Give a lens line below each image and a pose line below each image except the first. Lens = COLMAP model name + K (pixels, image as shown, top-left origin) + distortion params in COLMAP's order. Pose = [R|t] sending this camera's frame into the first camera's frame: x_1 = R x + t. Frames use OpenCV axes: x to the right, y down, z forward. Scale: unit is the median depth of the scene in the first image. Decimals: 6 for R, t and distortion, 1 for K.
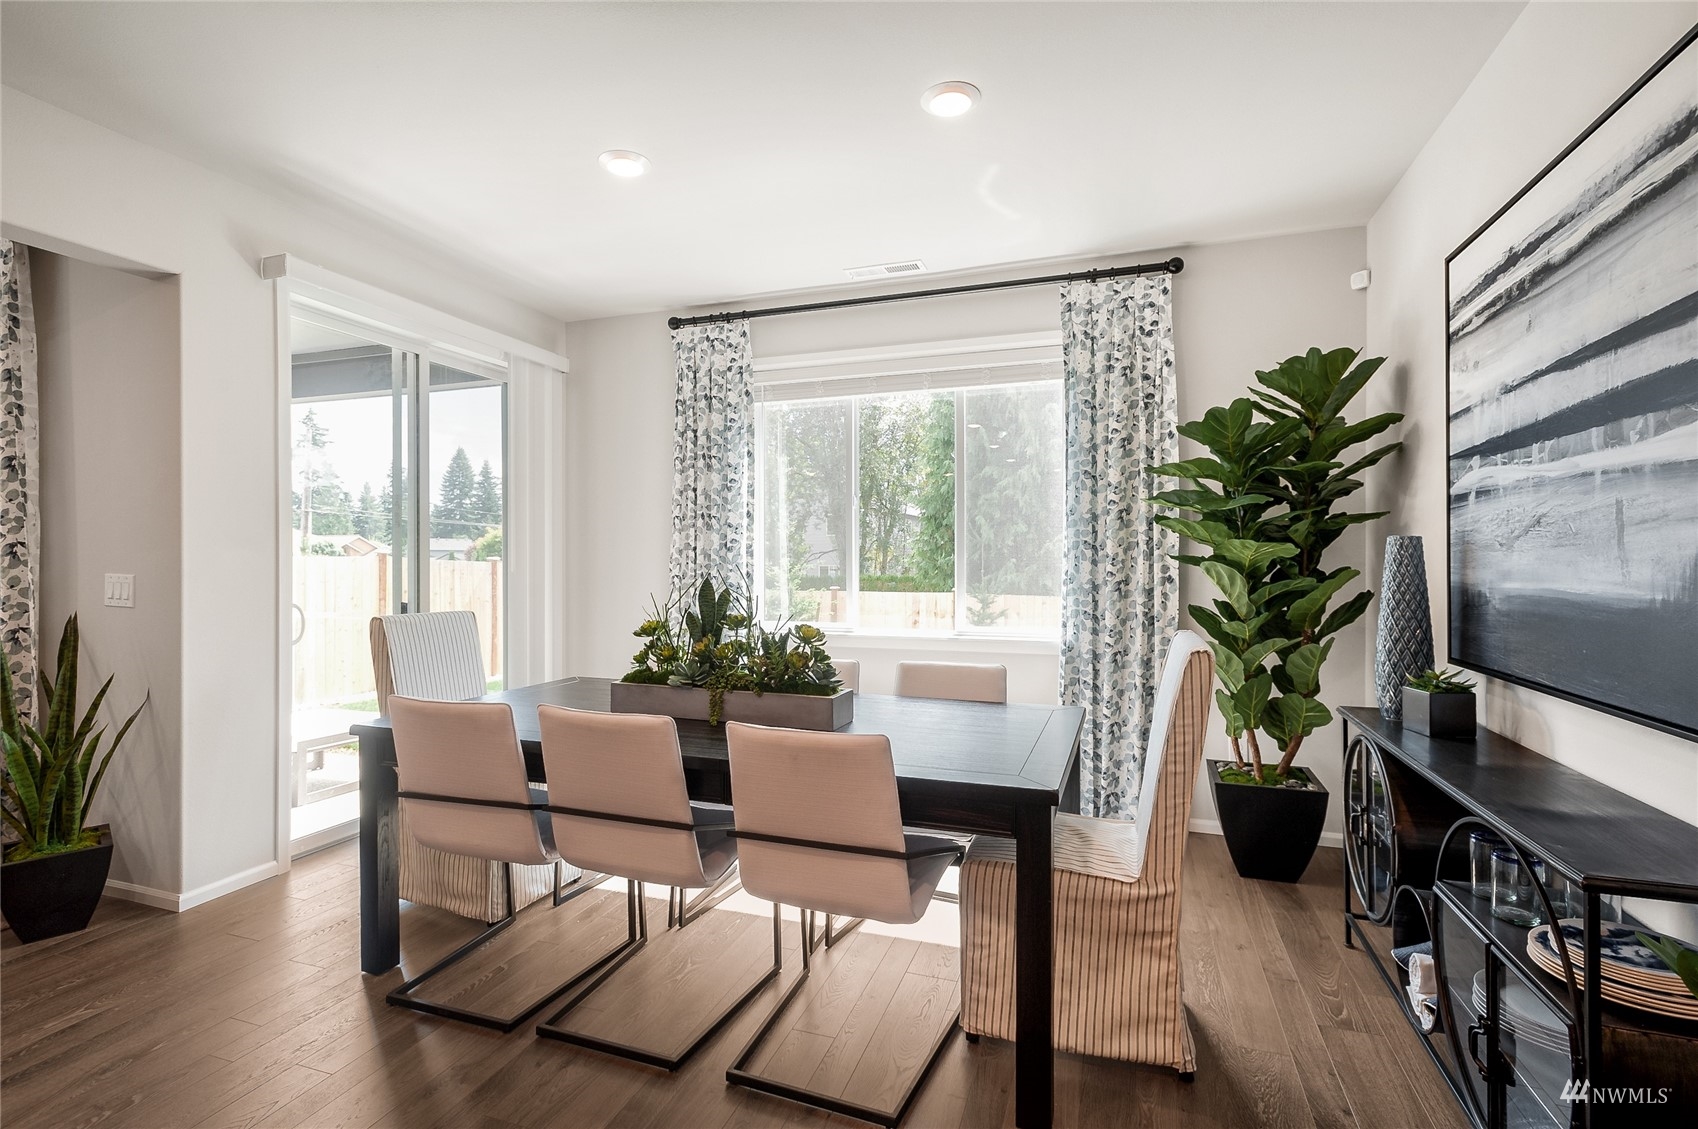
lens RADIAL K [[806.9, 0, 849.0], [0, 806.9, 564.5], [0, 0, 1]] dist [0.010853, -0.001507]
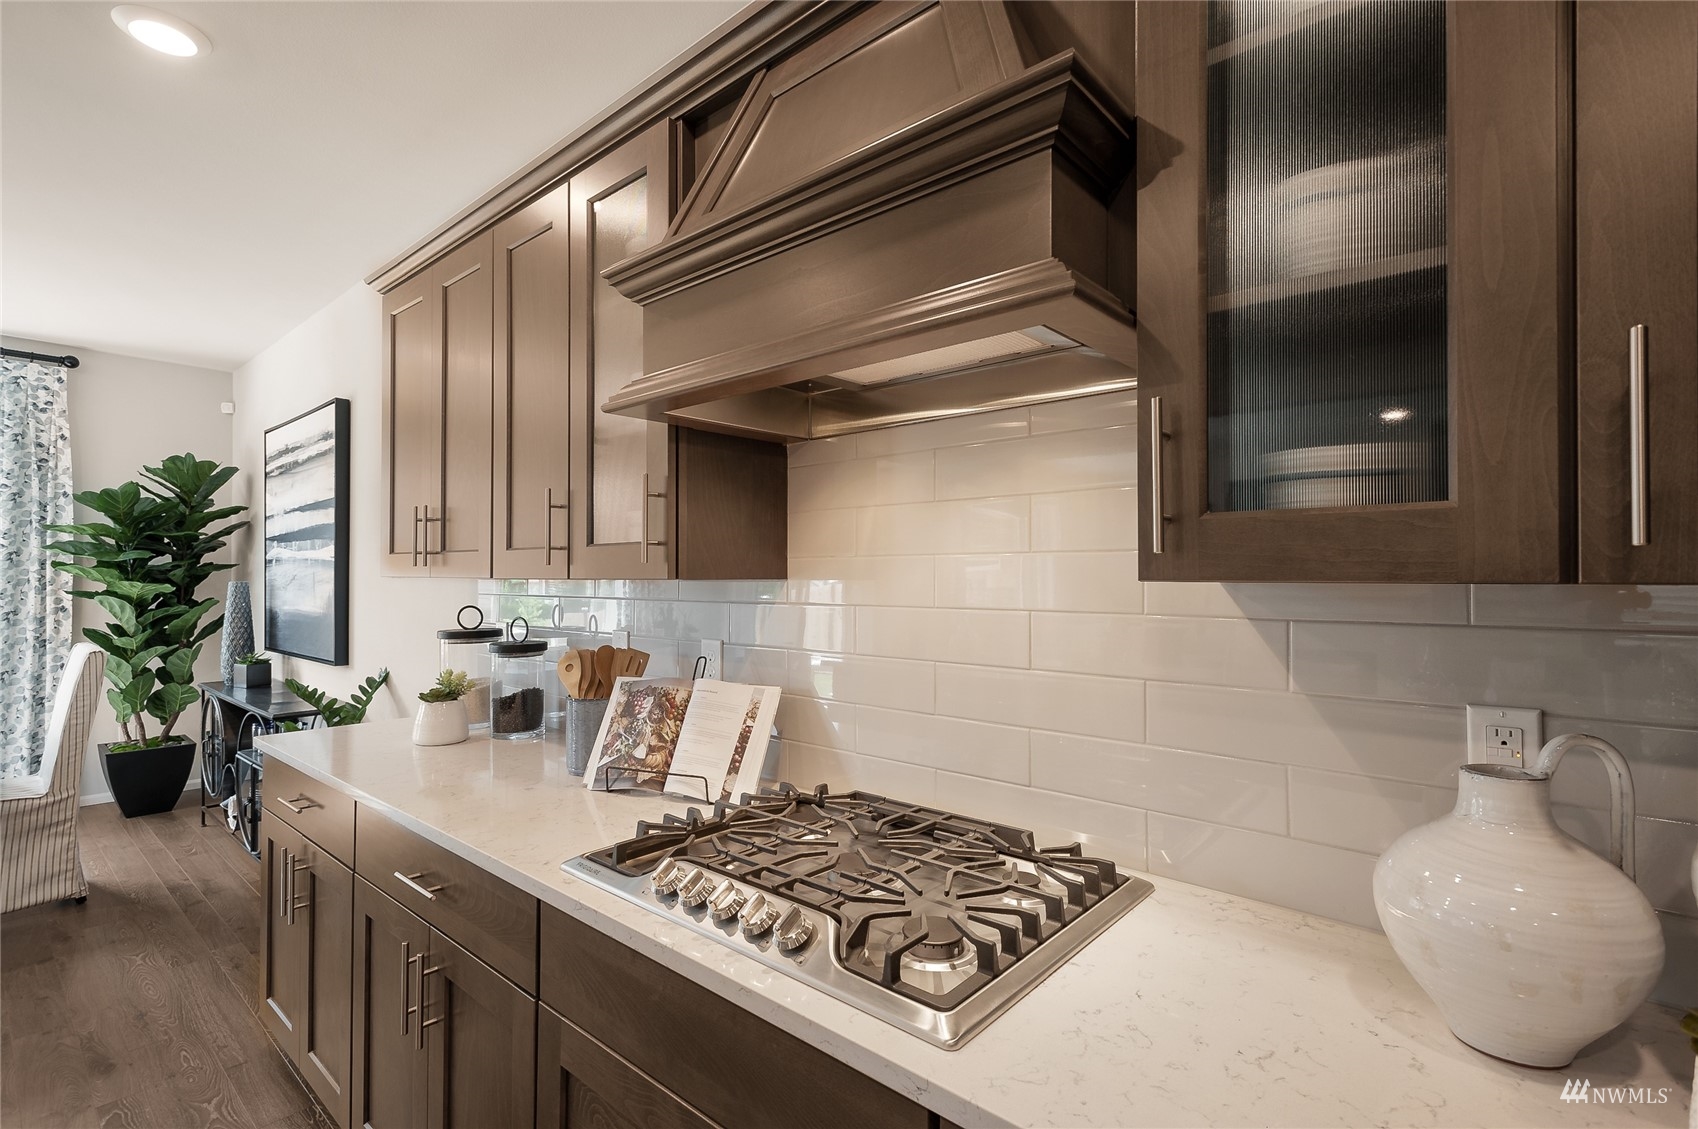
lens RADIAL K [[806.9, 0, 849.0], [0, 806.9, 564.5], [0, 0, 1]] dist [0.010853, -0.001507]
pose [[0.396054, 0.015473, 0.918097, -0.330175], [0.005266, 0.999803, -0.019122, -0.023938], [-0.918212, 0.012408, 0.395895, -0.731159]]
